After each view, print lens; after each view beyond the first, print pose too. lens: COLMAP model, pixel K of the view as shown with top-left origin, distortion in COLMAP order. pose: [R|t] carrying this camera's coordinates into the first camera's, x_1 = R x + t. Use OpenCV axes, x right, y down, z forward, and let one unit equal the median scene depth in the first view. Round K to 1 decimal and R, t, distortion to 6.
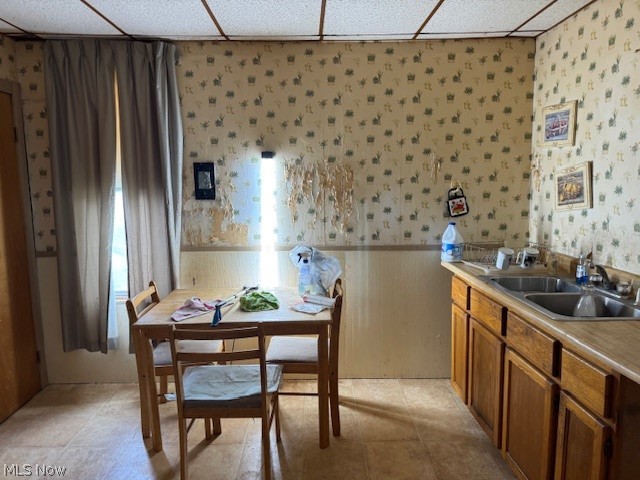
lens RADIAL K [[440.6, 0, 319.5], [0, 440.6, 253.7], [0, 0, 1]] dist [0.075508, -0.103898]
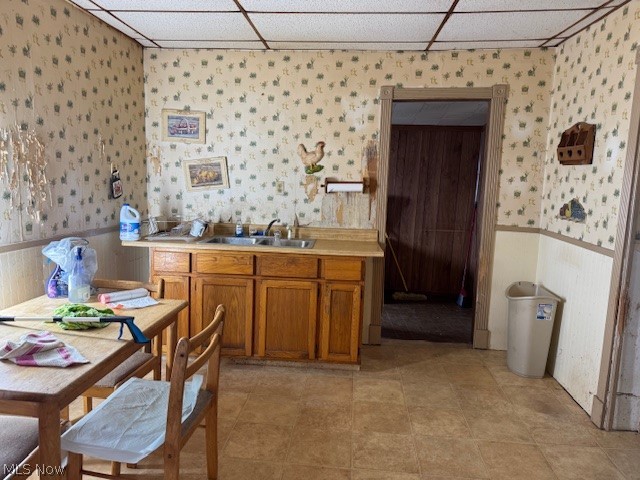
lens RADIAL K [[429.3, 0, 320.0], [0, 429.3, 240.0], [0, 0, 1]] dist [0.095756, -0.091557]
pose [[0.126186, -0.123218, 0.984324, -0.675871], [0.129592, 0.985800, 0.106789, -0.036560], [-0.983506, 0.114085, 0.140362, 0.421988]]
